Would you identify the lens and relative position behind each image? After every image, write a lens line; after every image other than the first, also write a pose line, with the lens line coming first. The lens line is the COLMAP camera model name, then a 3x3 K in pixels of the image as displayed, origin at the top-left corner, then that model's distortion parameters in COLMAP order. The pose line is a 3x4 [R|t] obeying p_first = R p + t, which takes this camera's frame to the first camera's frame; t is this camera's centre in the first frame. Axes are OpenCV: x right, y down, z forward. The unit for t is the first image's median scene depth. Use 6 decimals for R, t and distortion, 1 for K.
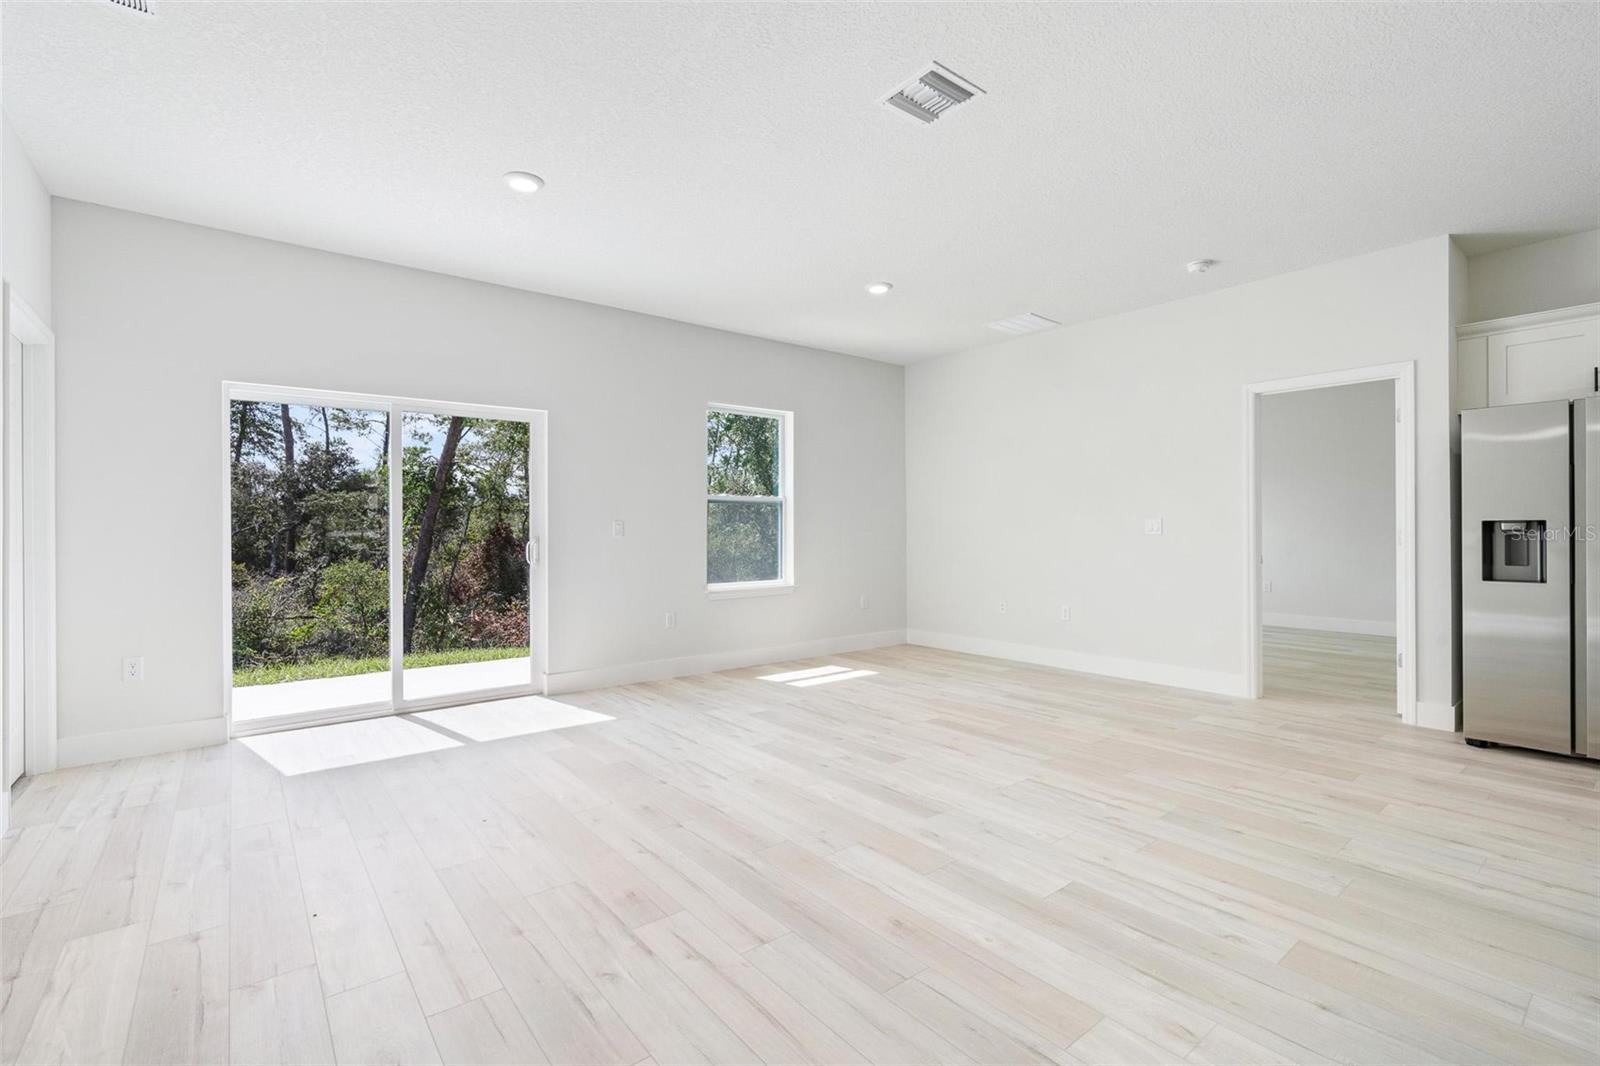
lens RADIAL K [[713.1, 0, 800.0], [0, 713.1, 533.0], [0, 0, 1]] dist [0.002156, 0.001274]
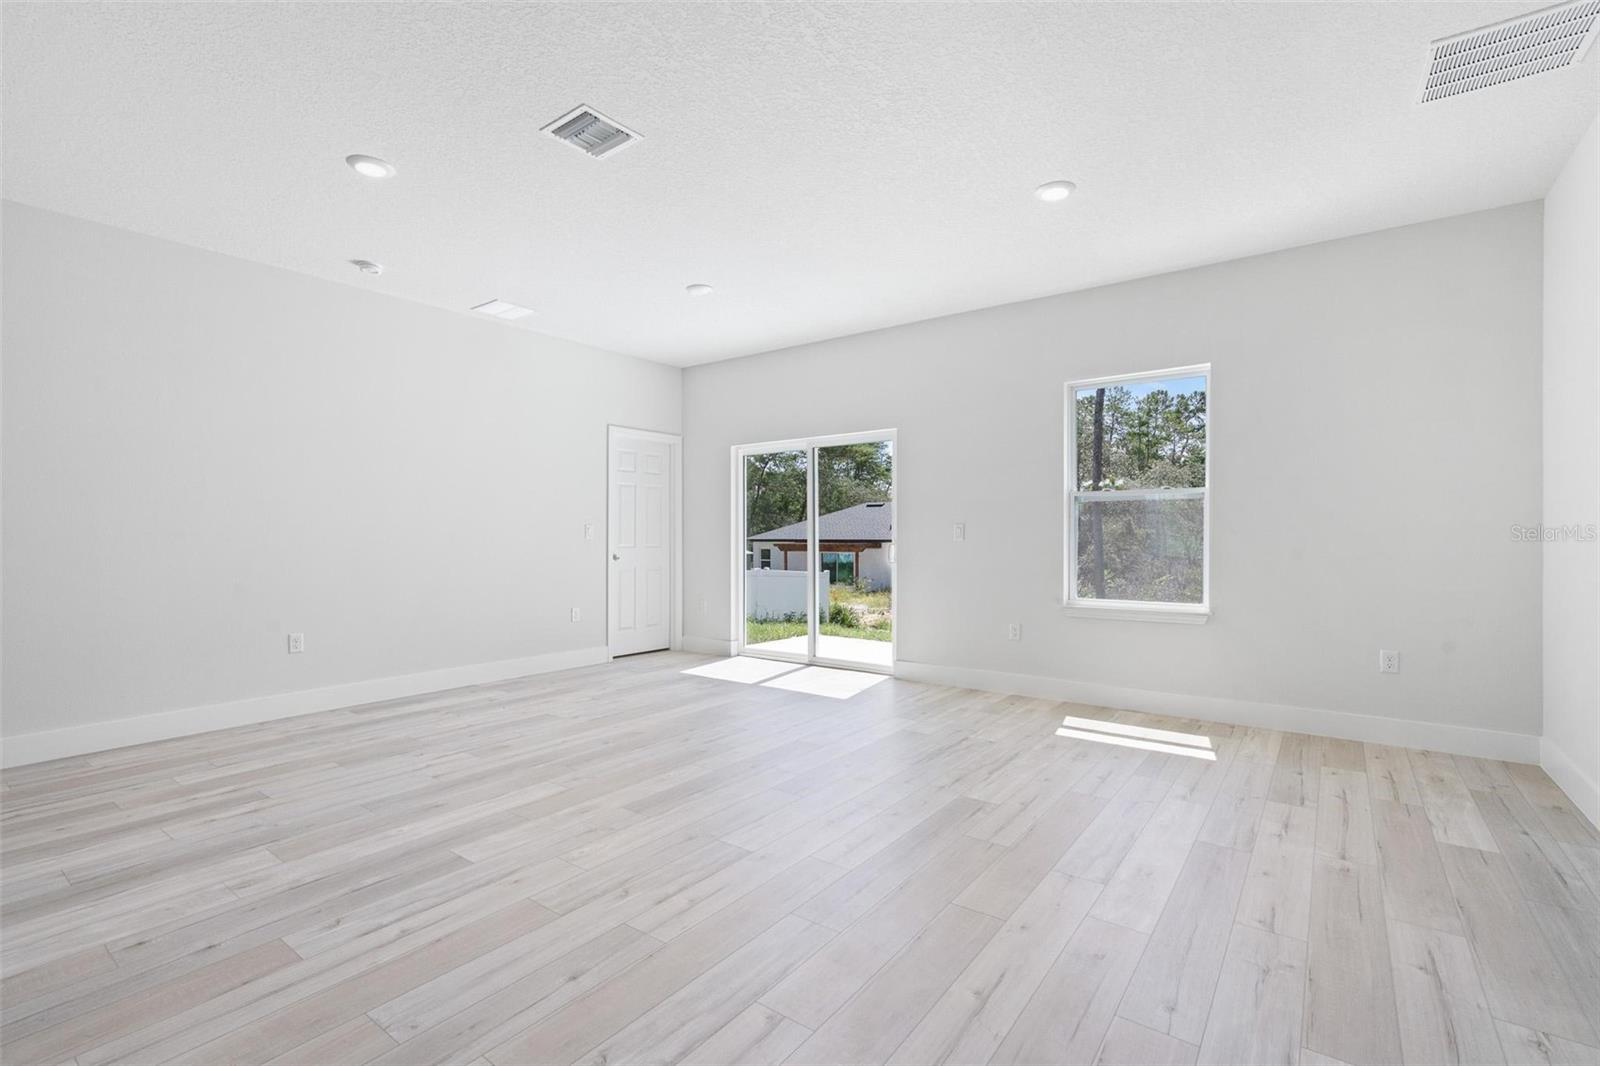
lens RADIAL K [[713.1, 0, 800.0], [0, 713.1, 533.0], [0, 0, 1]] dist [0.002156, 0.001274]
pose [[0.244542, -0.003692, -0.969632, 1.500549], [-0.000654, 0.999992, -0.003972, -0.004874], [0.969639, 0.001606, 0.244537, 1.175832]]
